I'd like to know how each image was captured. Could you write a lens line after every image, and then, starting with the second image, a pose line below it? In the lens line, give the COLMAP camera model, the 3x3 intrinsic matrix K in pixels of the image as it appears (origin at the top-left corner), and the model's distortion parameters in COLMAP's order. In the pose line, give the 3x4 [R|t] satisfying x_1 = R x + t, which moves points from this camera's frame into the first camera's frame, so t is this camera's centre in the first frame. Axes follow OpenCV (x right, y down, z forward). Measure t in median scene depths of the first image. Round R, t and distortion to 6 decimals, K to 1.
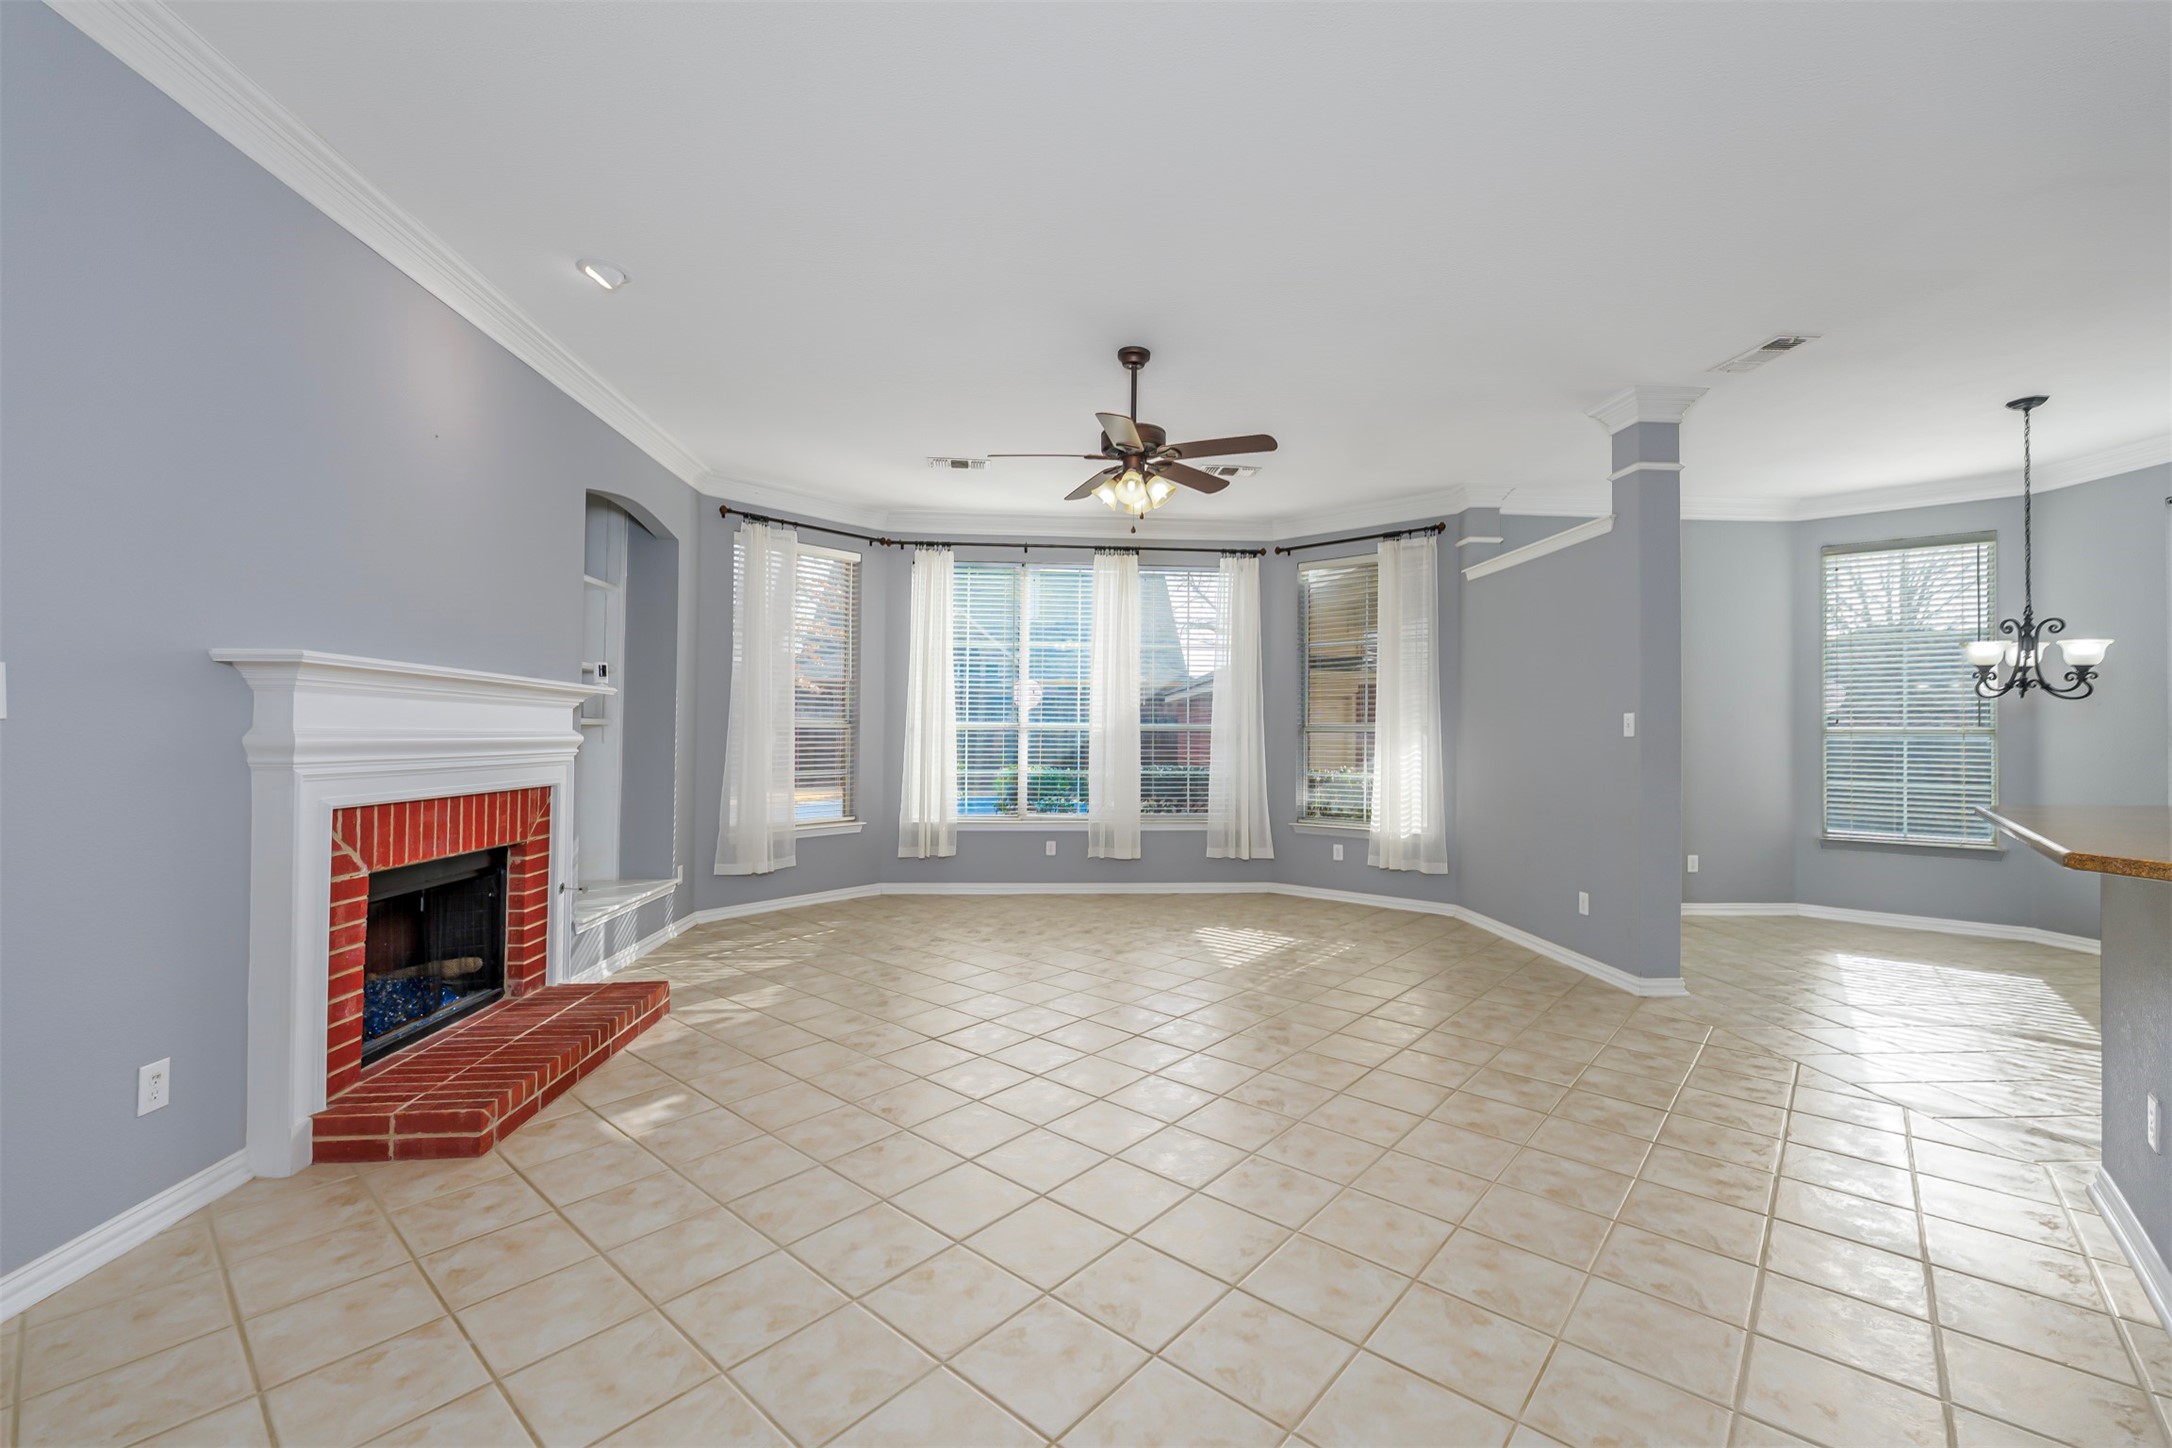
lens RADIAL K [[901.2, 0, 1081.5], [0, 901.2, 721.5], [0, 0, 1]] dist [-0.001719, -0.000390]
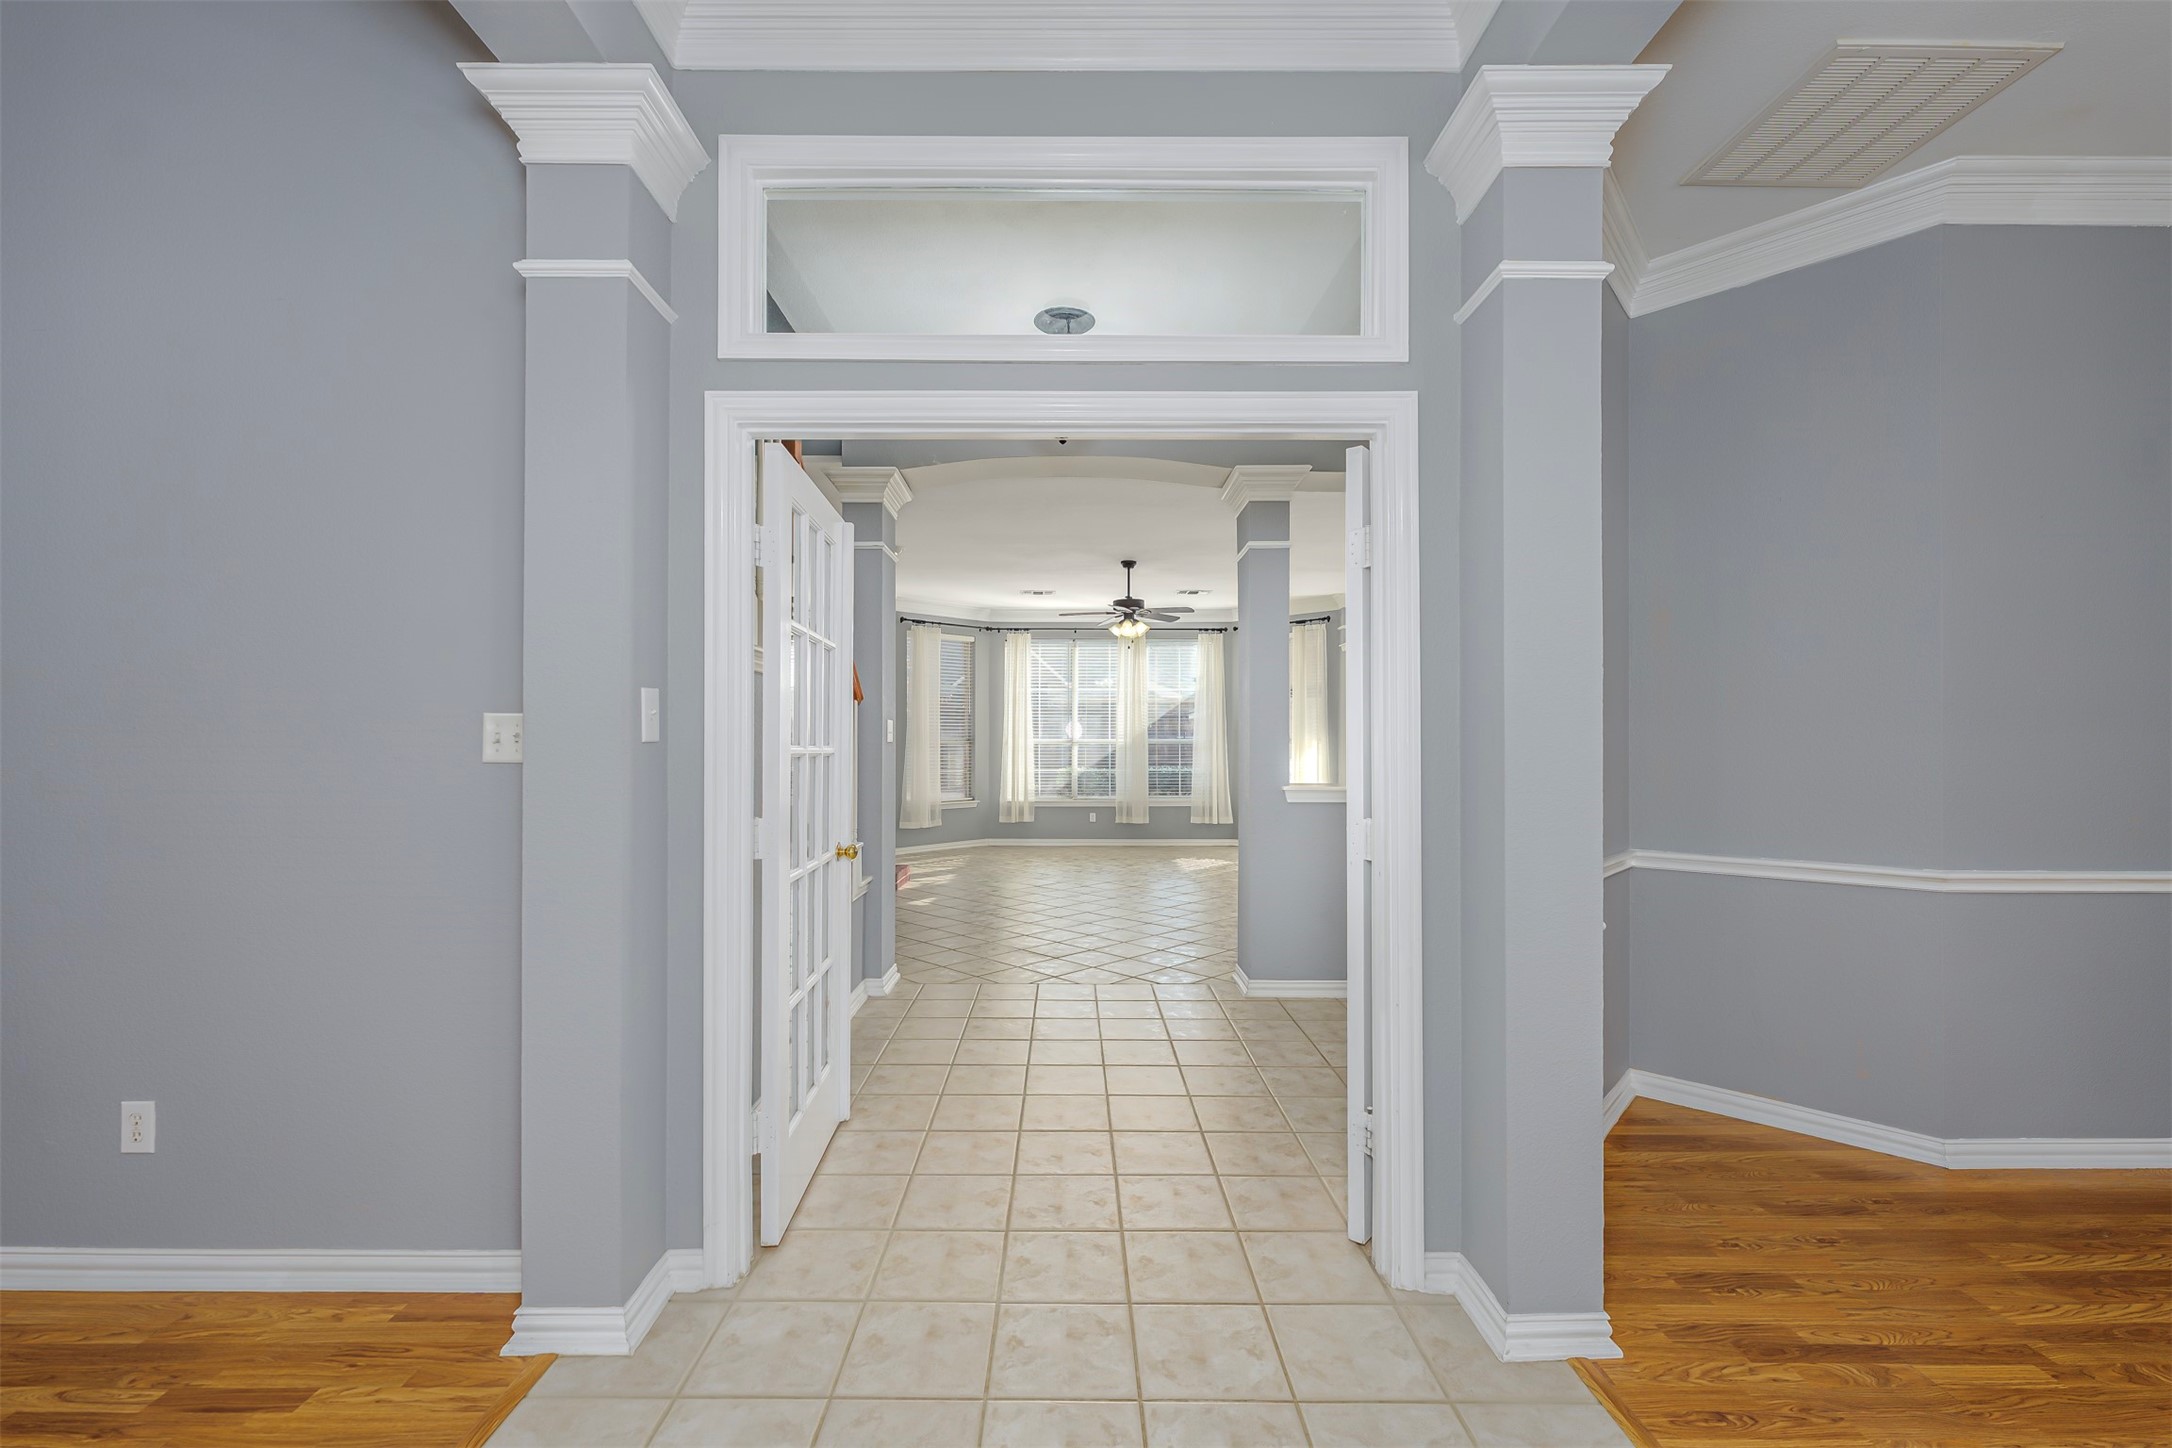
lens RADIAL K [[901.2, 0, 1051.5], [0, 901.2, 738.6], [0, 0, 1]] dist [-0.001719, -0.000390]
pose [[0.996479, -0.009171, -0.083337, 0.035958], [0.009586, 0.999944, 0.004577, -0.009772], [0.083290, -0.005360, 0.996511, -0.777062]]
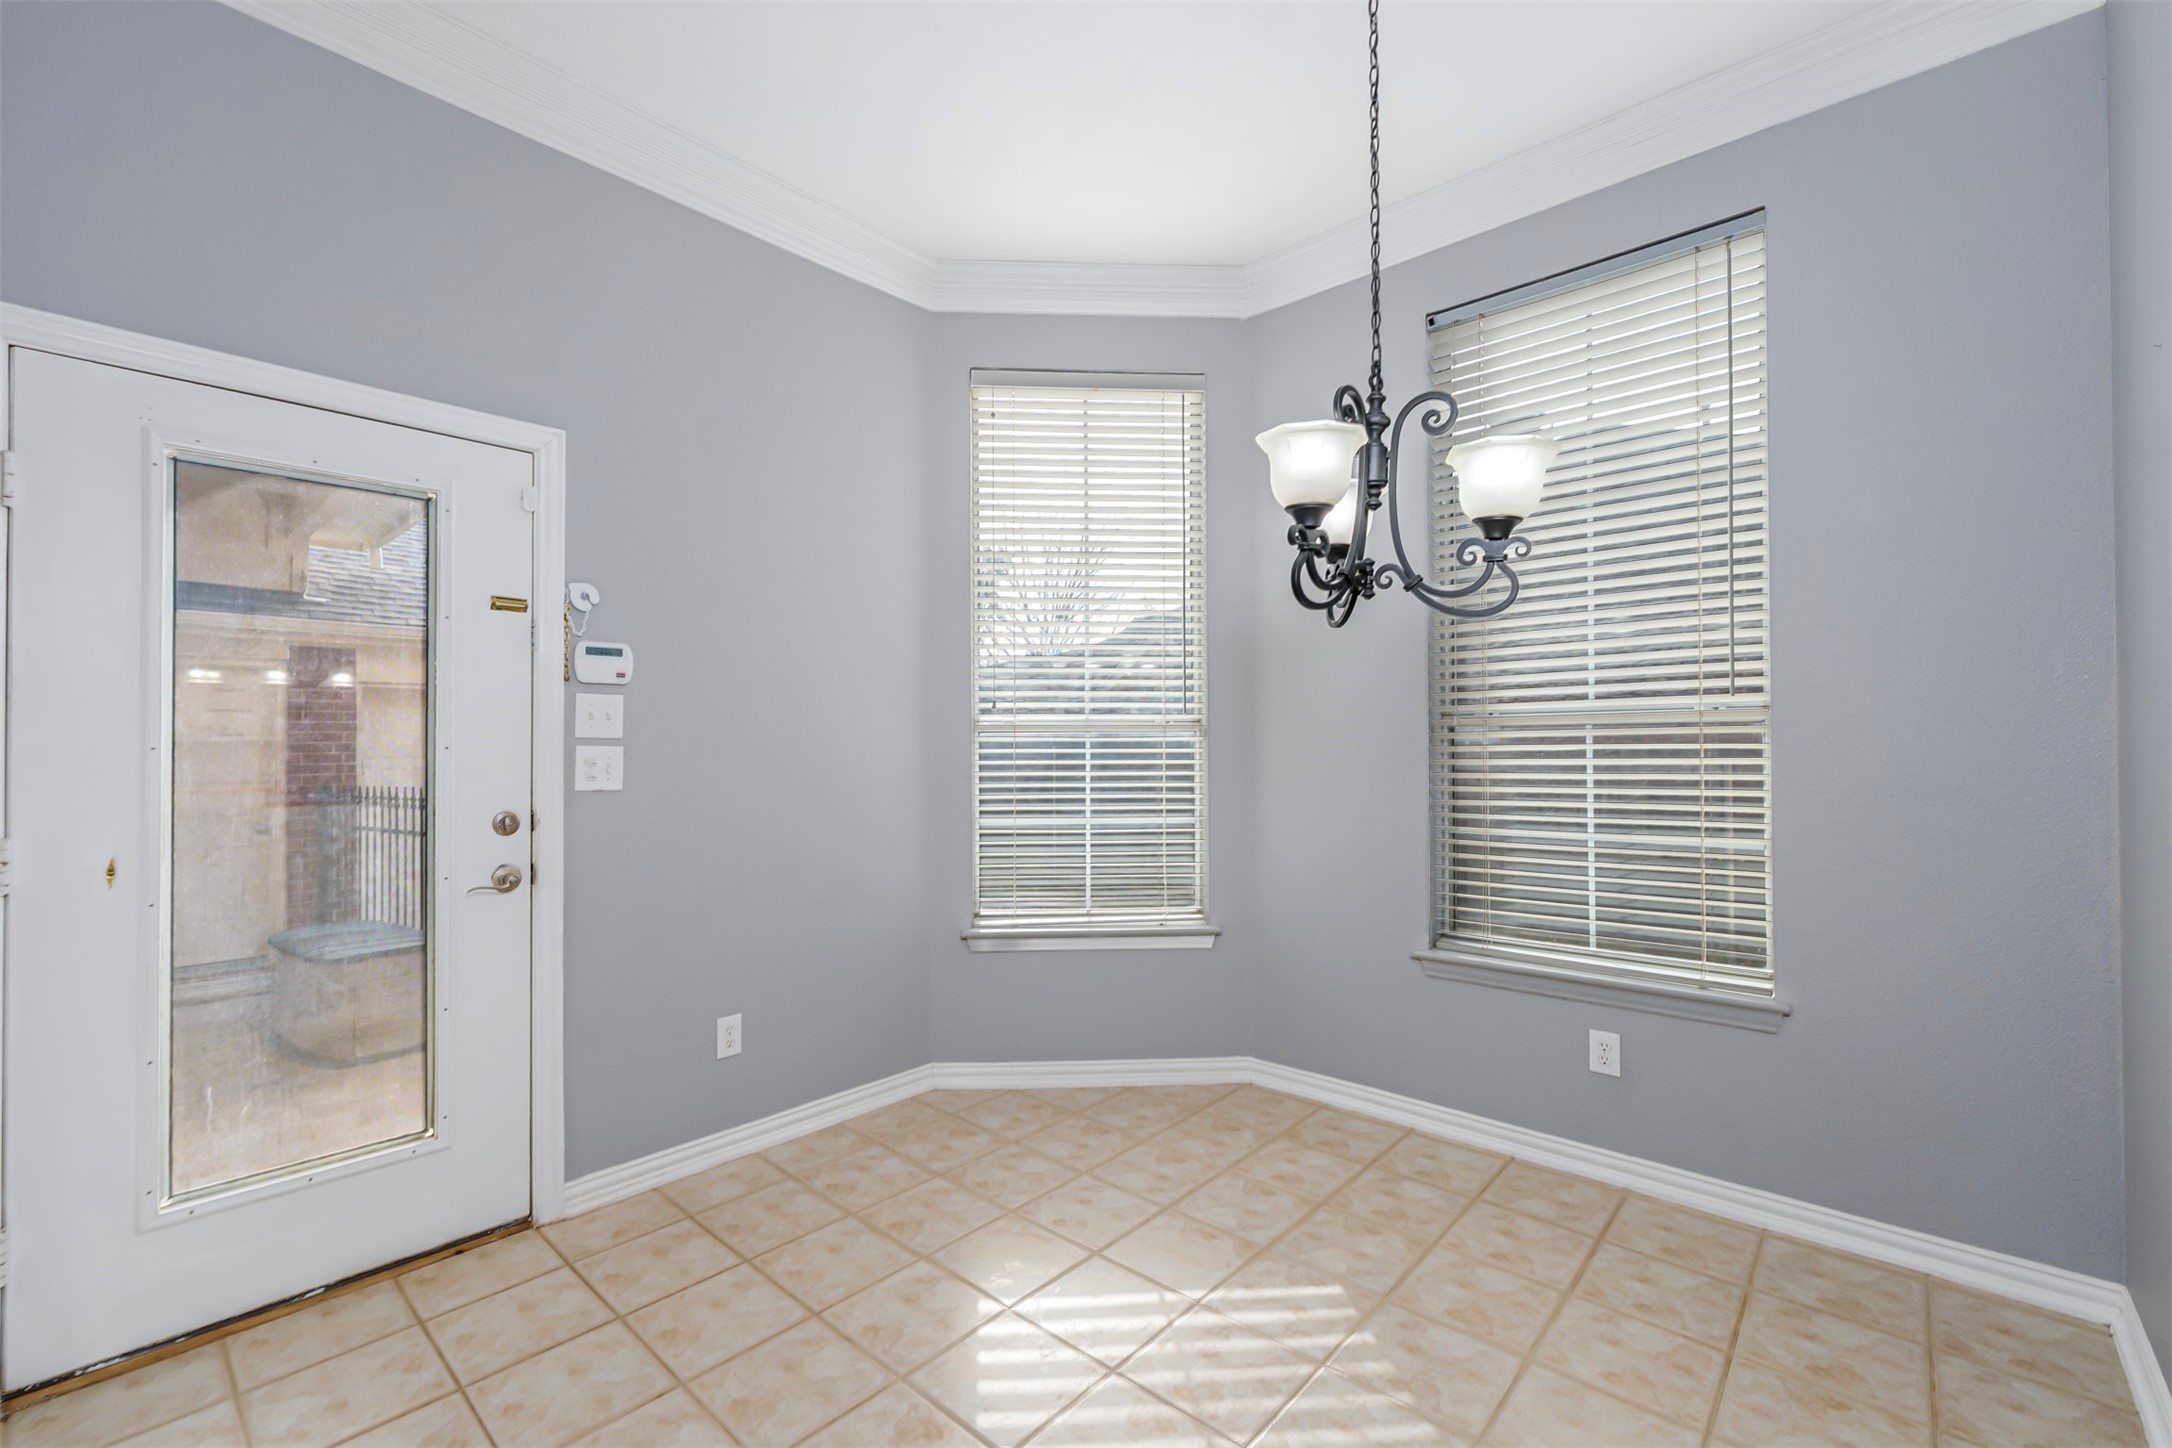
lens RADIAL K [[901.2, 0, 1079.8], [0, 901.2, 732.3], [0, 0, 1]] dist [-0.001719, -0.000390]
pose [[0.716676, -0.004296, 0.697393, 0.568960], [0.002668, 0.999991, 0.003418, 0.015481], [-0.697401, -0.000589, 0.716681, 0.657005]]
